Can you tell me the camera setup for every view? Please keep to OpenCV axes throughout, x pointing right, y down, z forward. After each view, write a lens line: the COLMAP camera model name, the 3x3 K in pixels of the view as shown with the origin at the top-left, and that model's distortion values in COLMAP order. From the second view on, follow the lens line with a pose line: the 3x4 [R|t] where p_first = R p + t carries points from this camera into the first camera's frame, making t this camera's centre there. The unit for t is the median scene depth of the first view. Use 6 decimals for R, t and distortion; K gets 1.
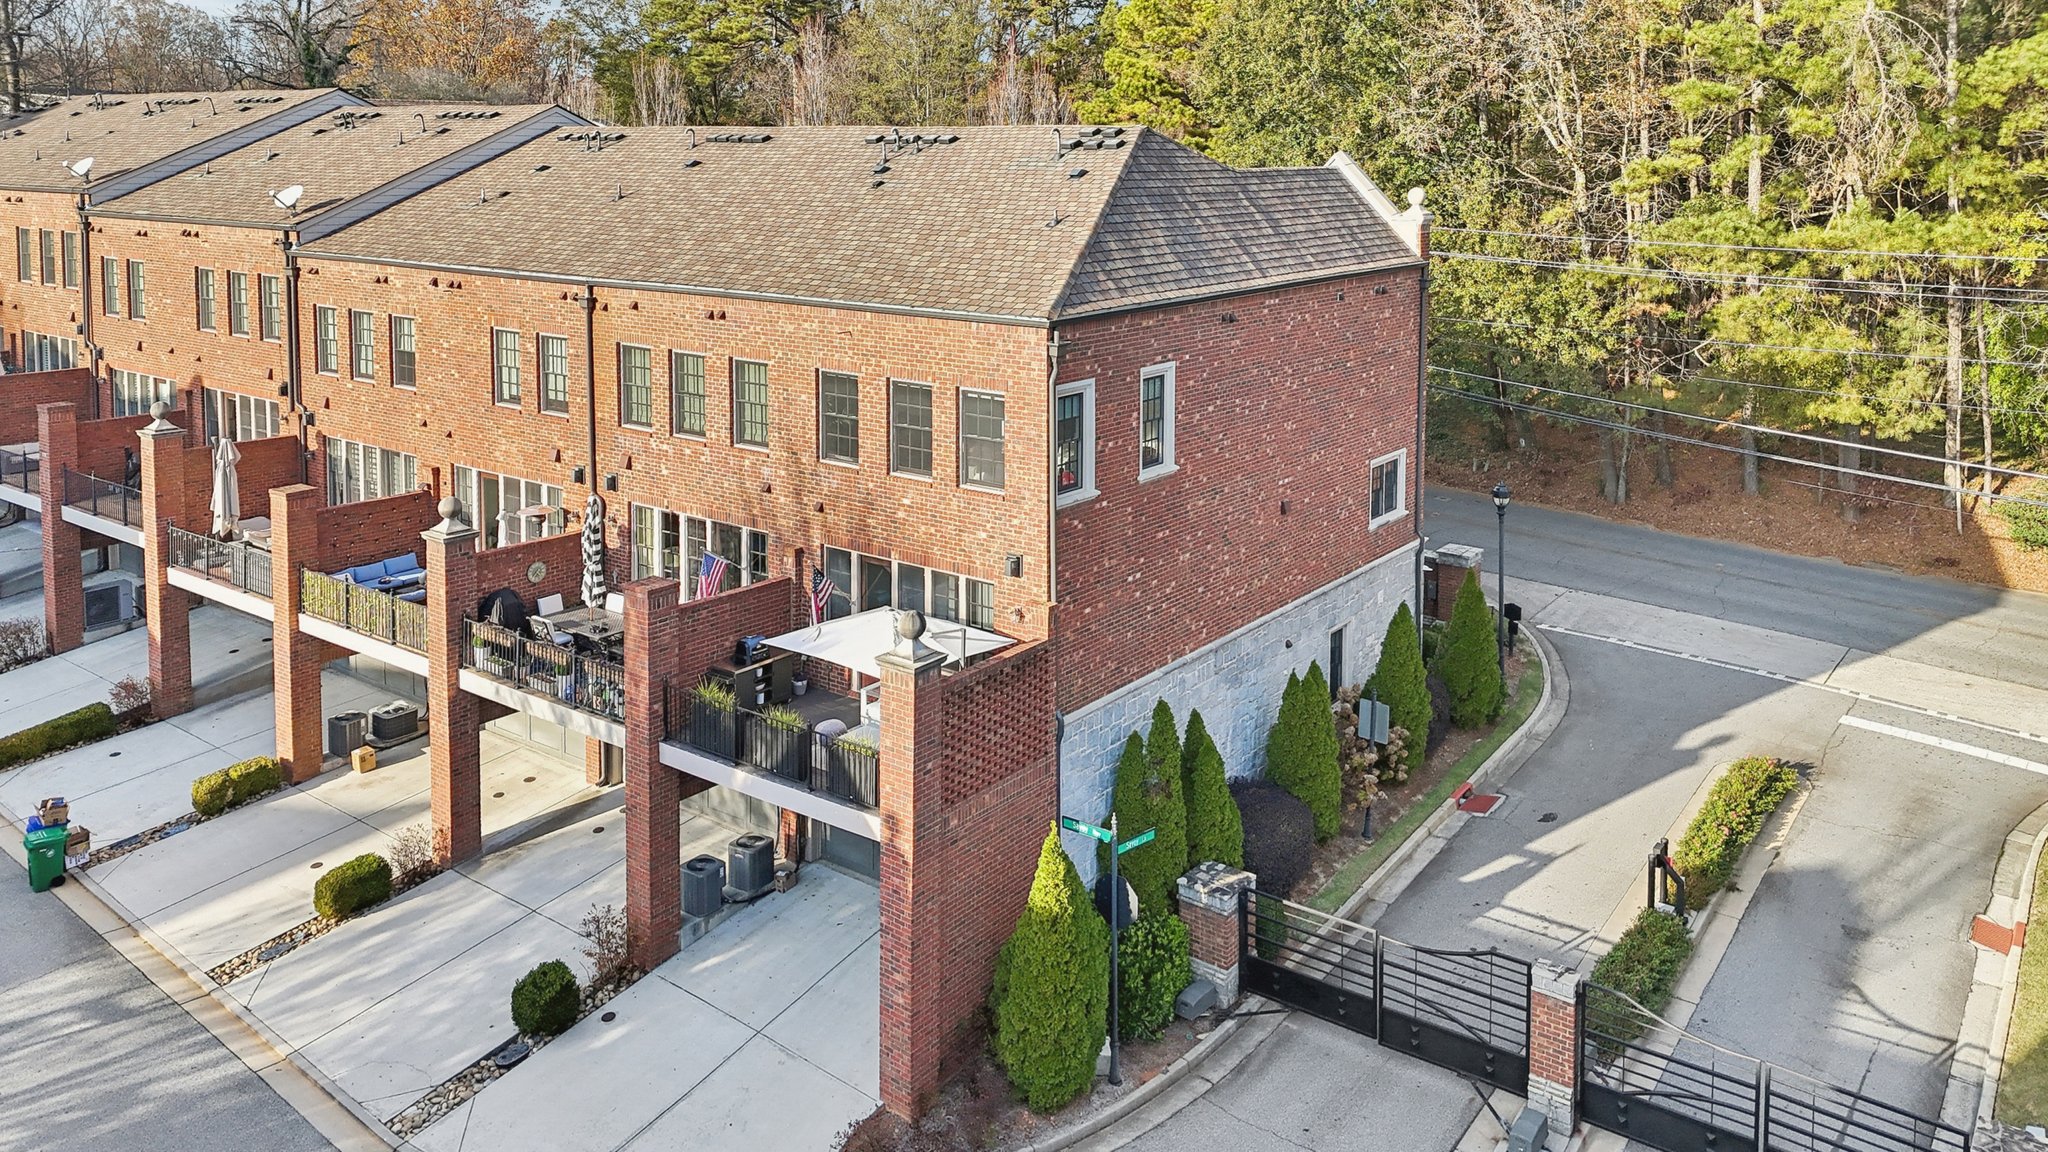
lens RADIAL K [[1562.7, 0, 1027.7], [0, 1562.7, 330.1], [0, 0, 1]] dist [0.029251, 0.007257]
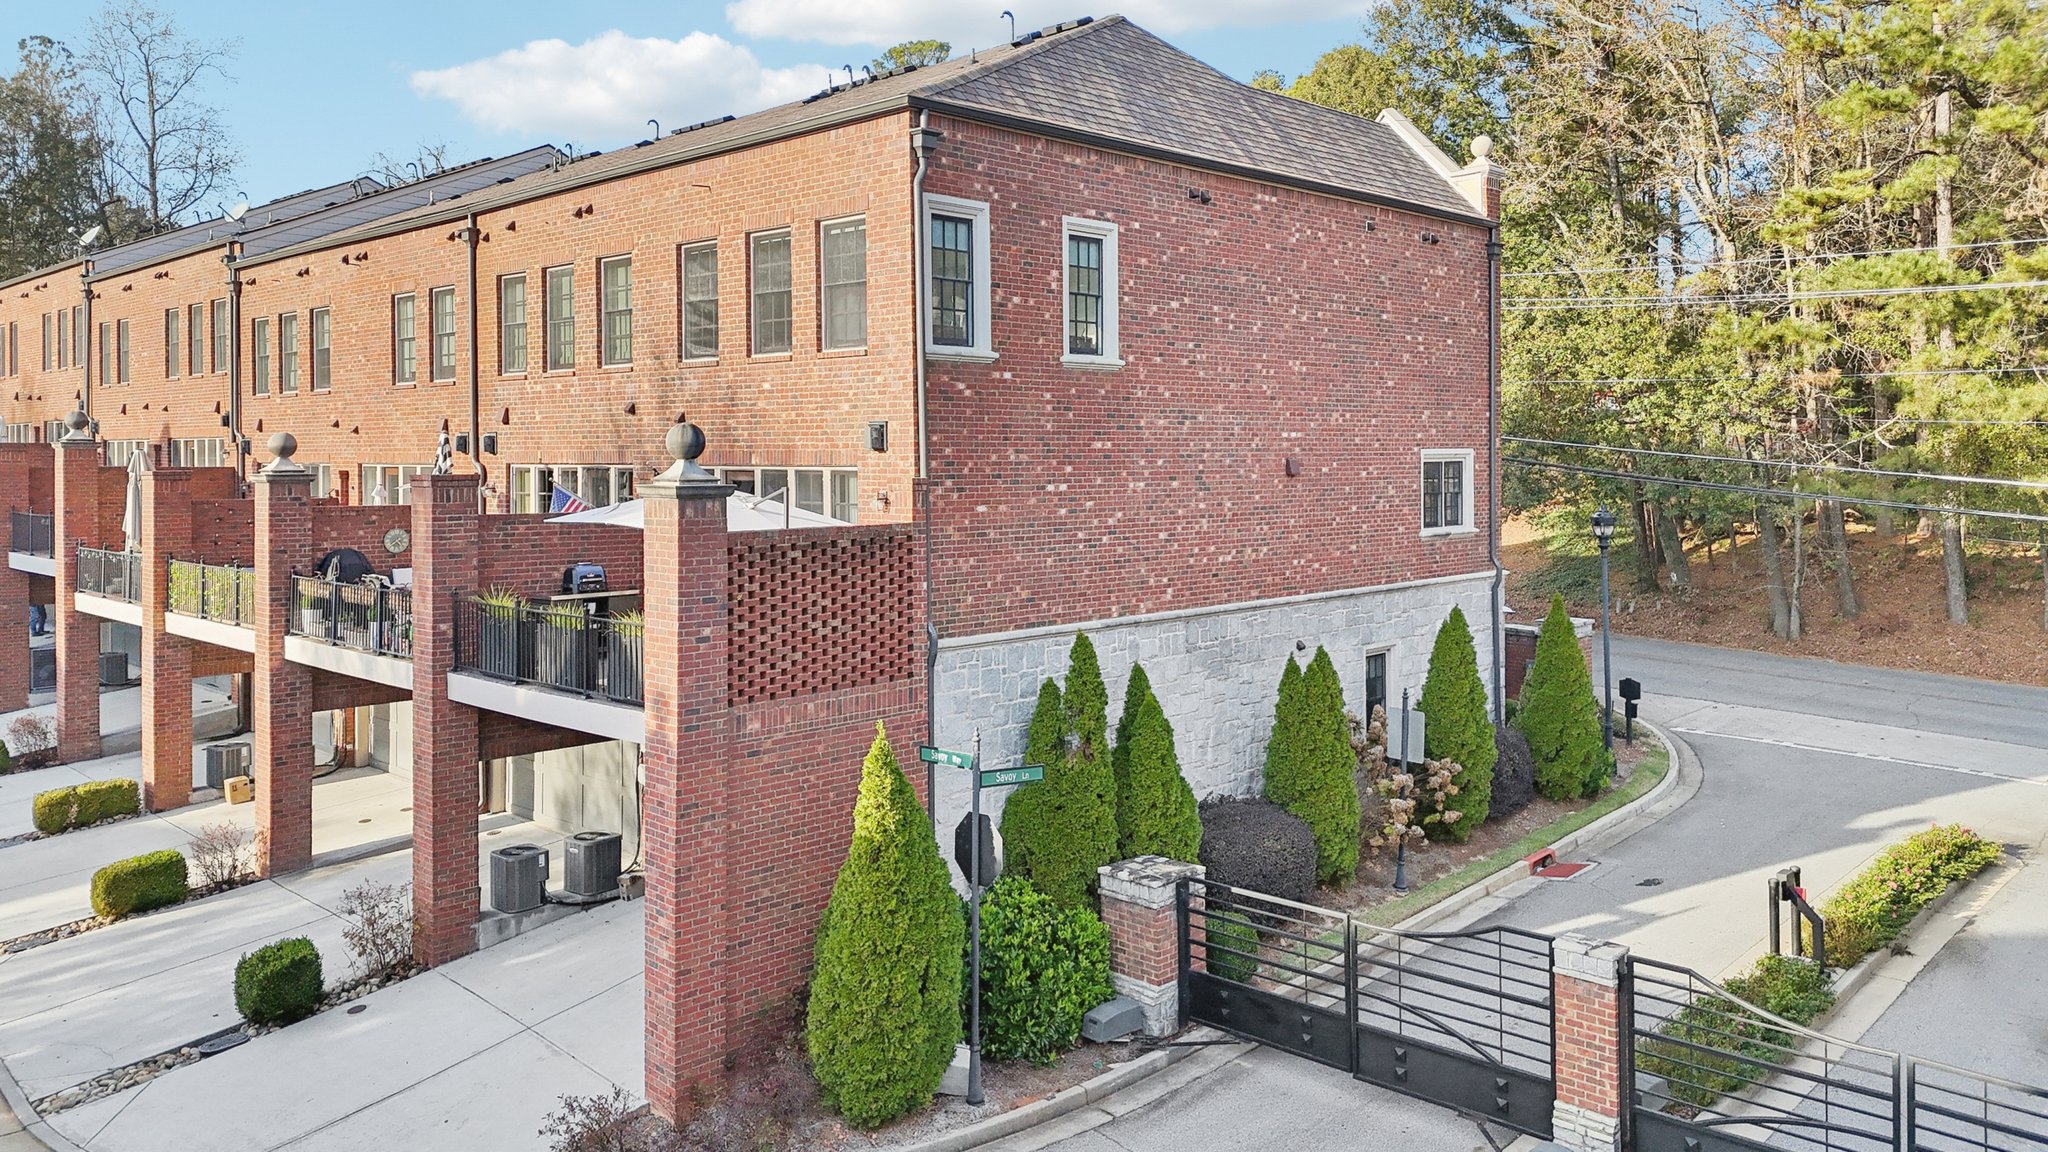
lens RADIAL K [[1544.9, 0, 1020.1], [0, 1544.9, 510.0], [0, 0, 1]] dist [0.030859, -0.008902]
pose [[0.991968, -0.001875, -0.126476, 0.149067], [-0.008242, 0.996807, -0.079421, 0.233067], [0.126221, 0.079826, 0.988785, 0.242299]]
